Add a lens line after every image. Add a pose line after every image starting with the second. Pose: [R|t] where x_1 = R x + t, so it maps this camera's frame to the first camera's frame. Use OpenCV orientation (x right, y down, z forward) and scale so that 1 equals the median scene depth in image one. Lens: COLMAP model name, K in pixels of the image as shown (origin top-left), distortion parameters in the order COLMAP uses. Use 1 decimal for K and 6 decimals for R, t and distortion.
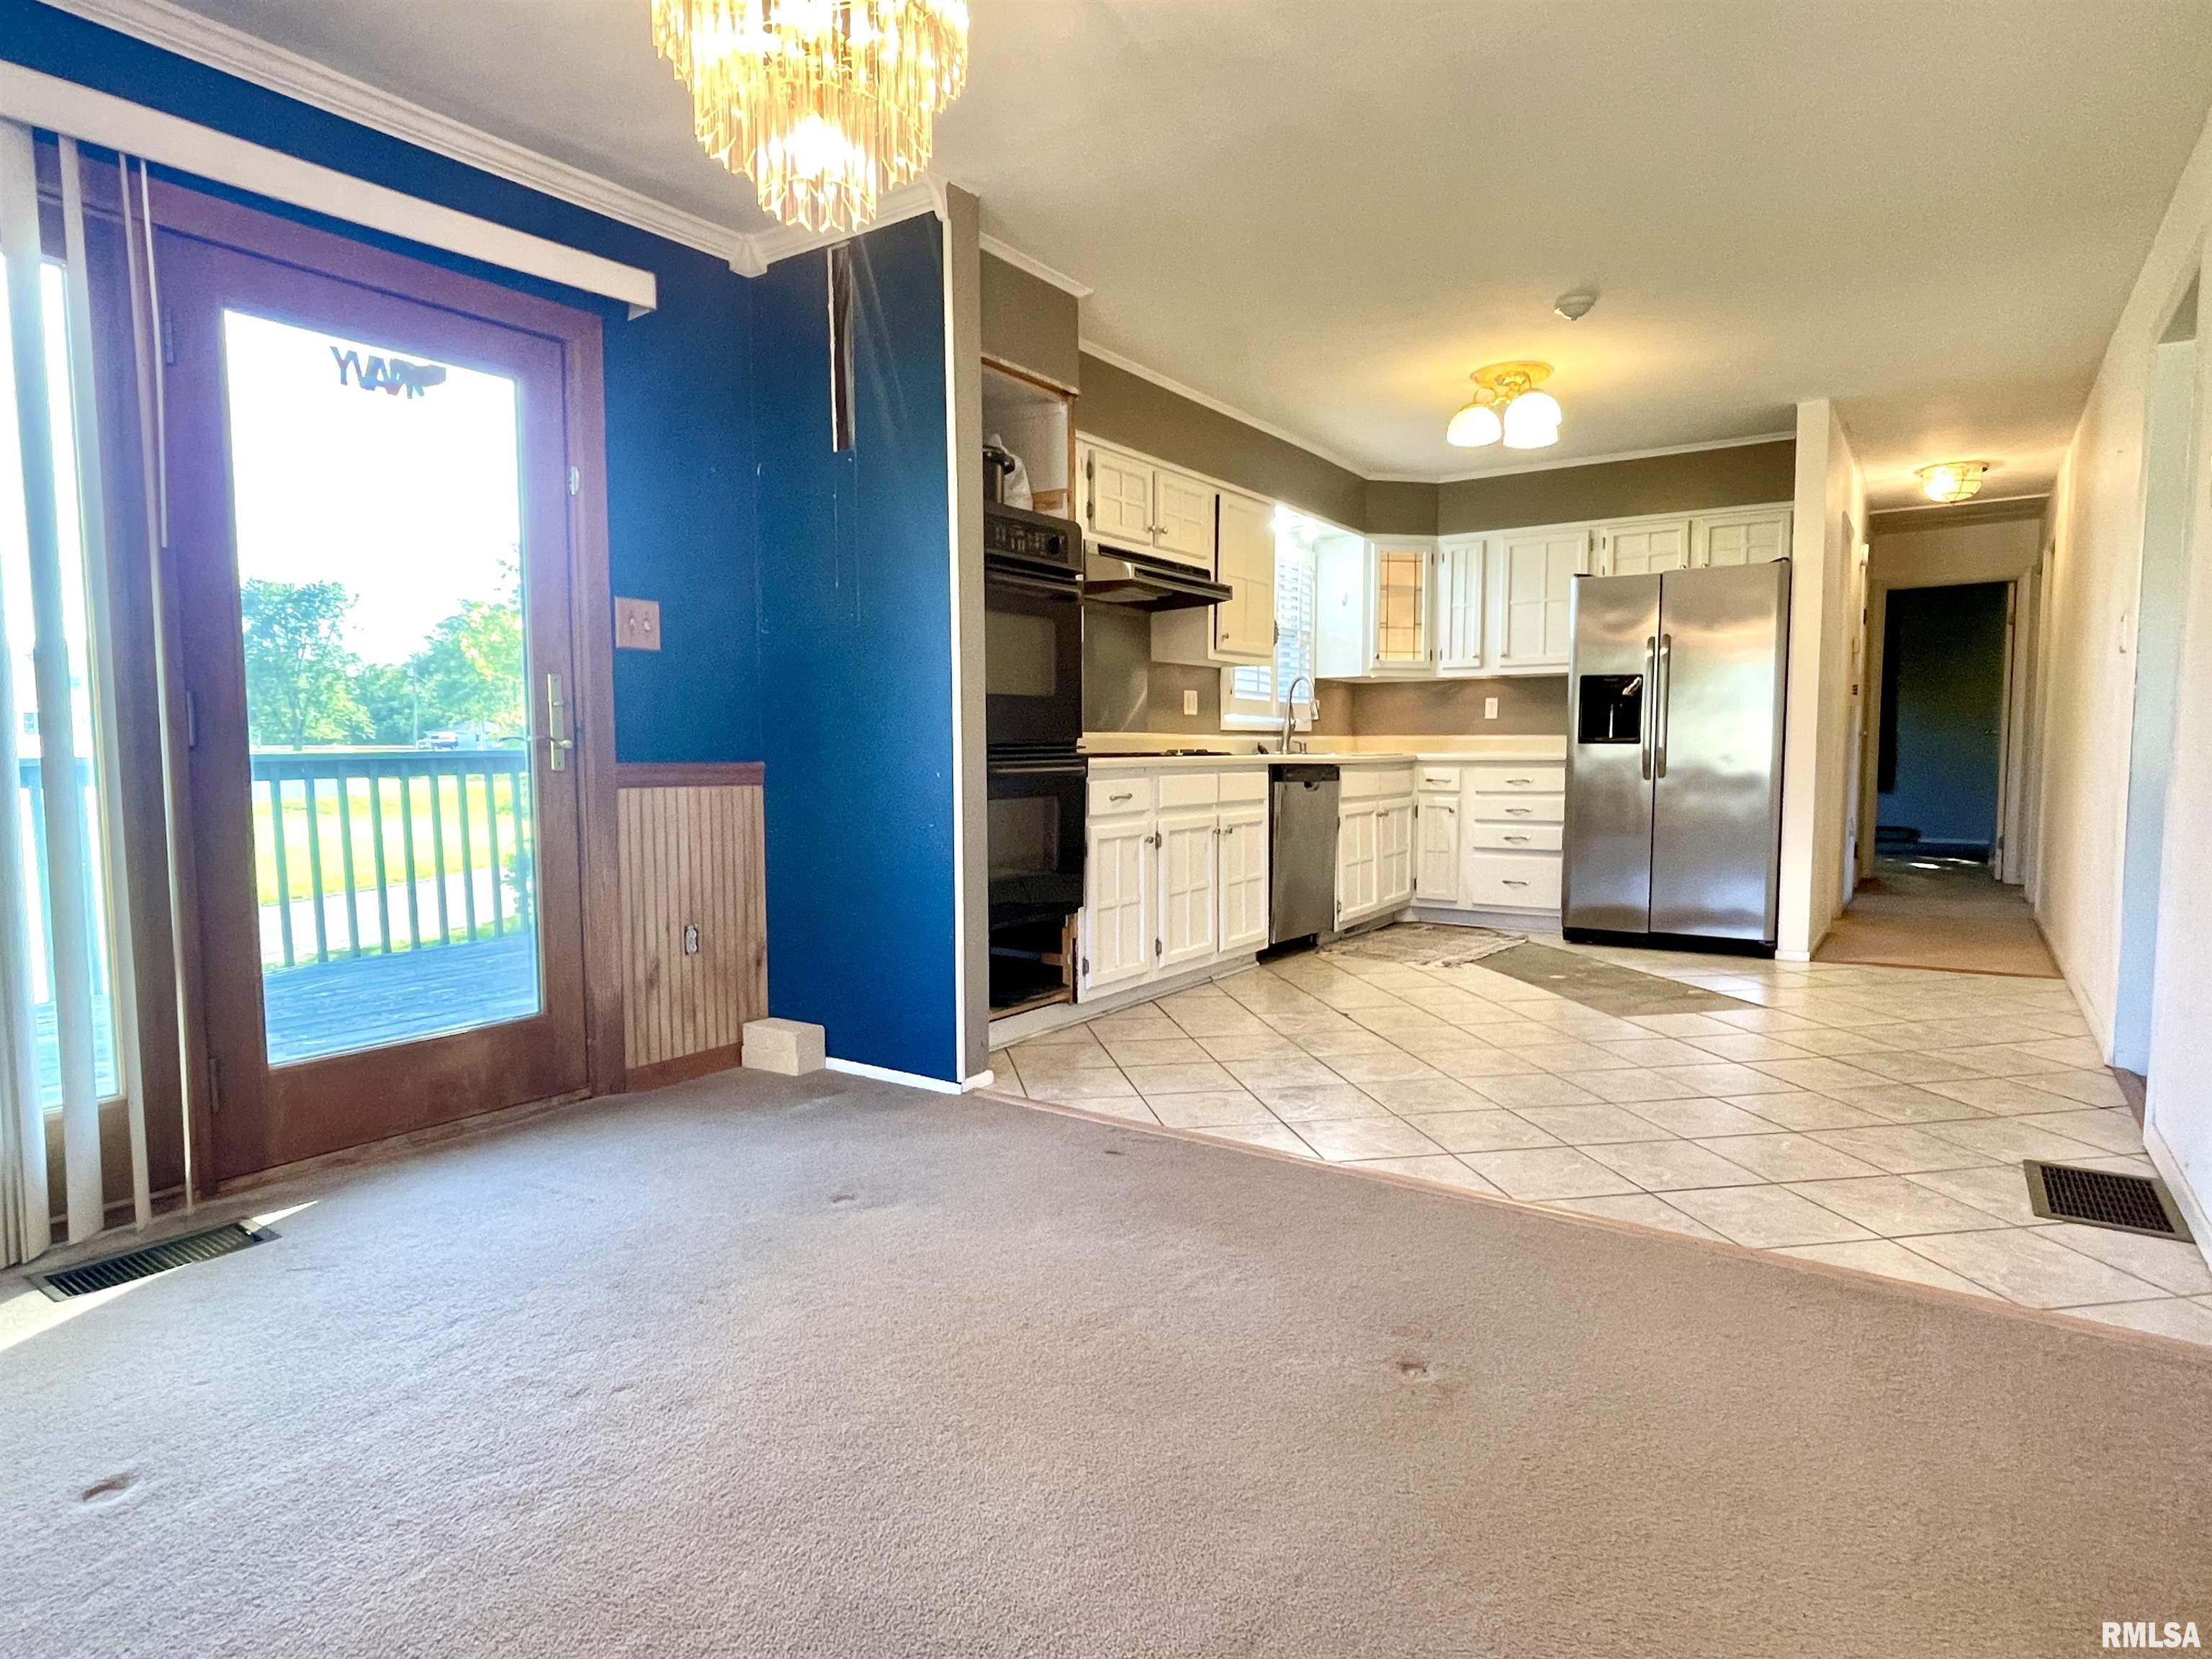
lens RADIAL K [[1215.0, 0, 1115.7], [0, 1215.0, 831.8], [0, 0, 1]] dist [-0.004823, -0.001515]
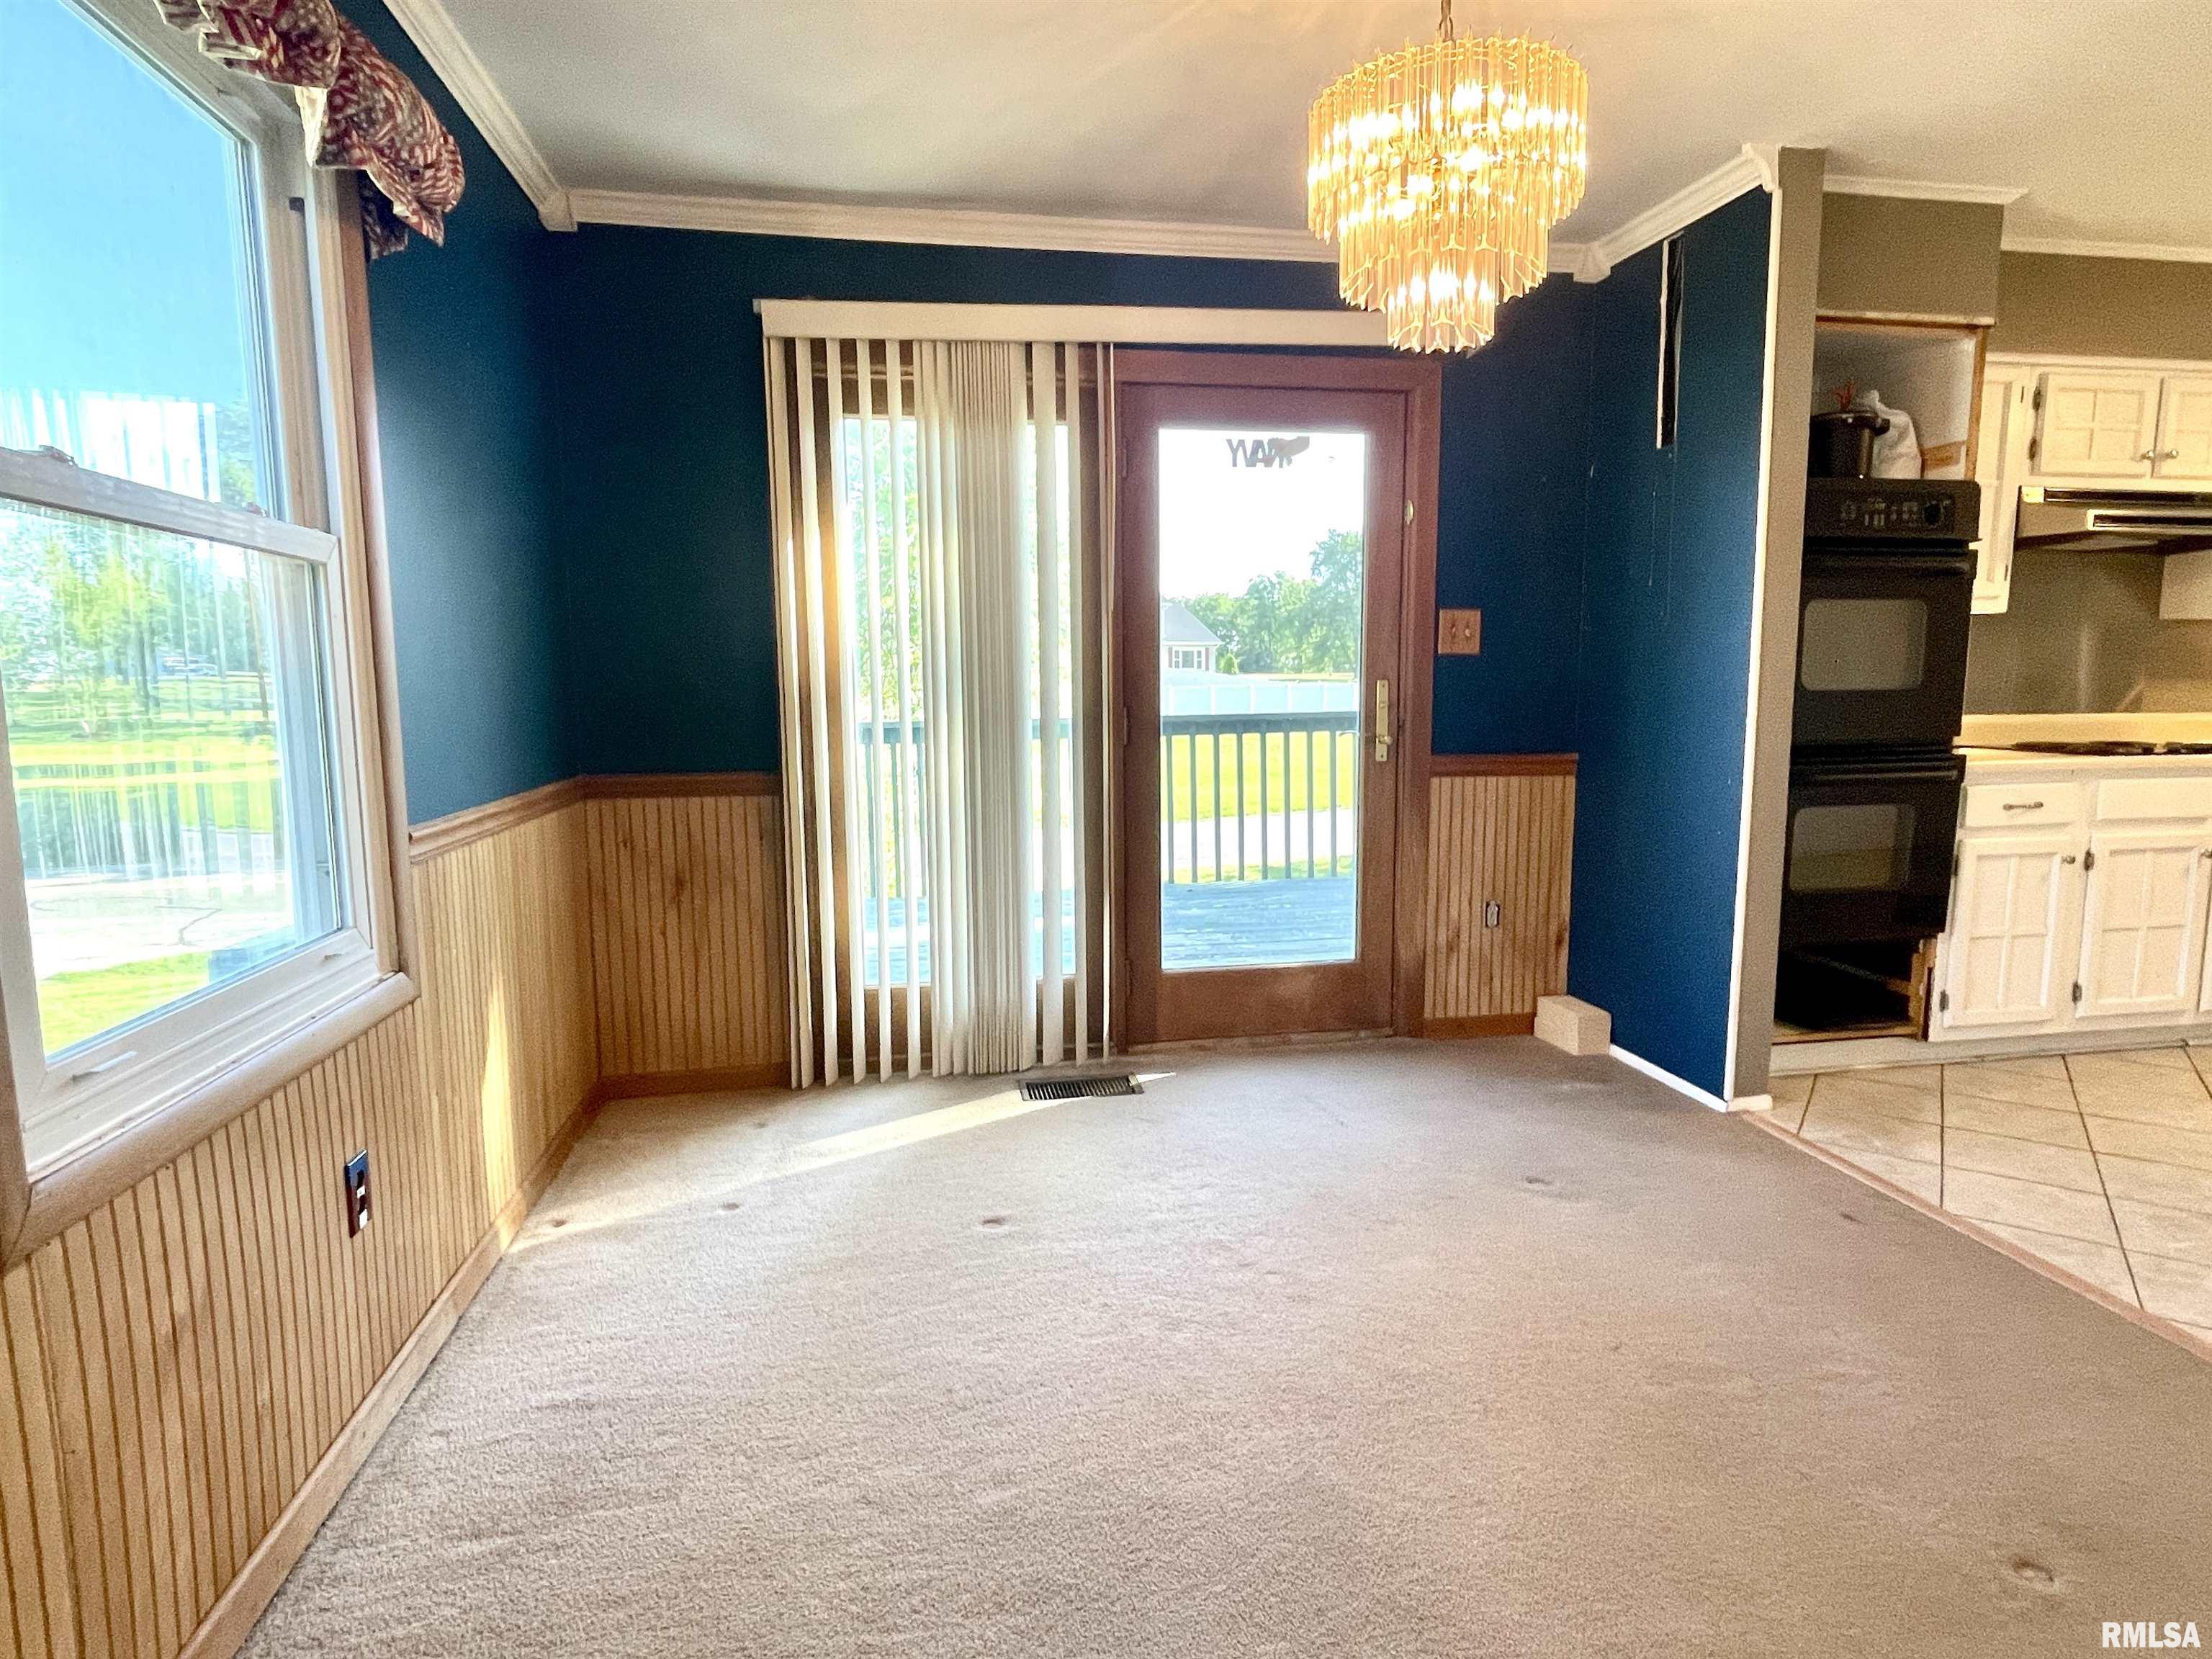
lens RADIAL K [[1215.0, 0, 1115.7], [0, 1215.0, 831.8], [0, 0, 1]] dist [-0.004823, -0.001515]
pose [[0.704299, 0.090745, -0.704080, 0.180553], [-0.046703, 0.995571, 0.081596, -0.059686], [0.708366, -0.024585, 0.705417, -0.021483]]
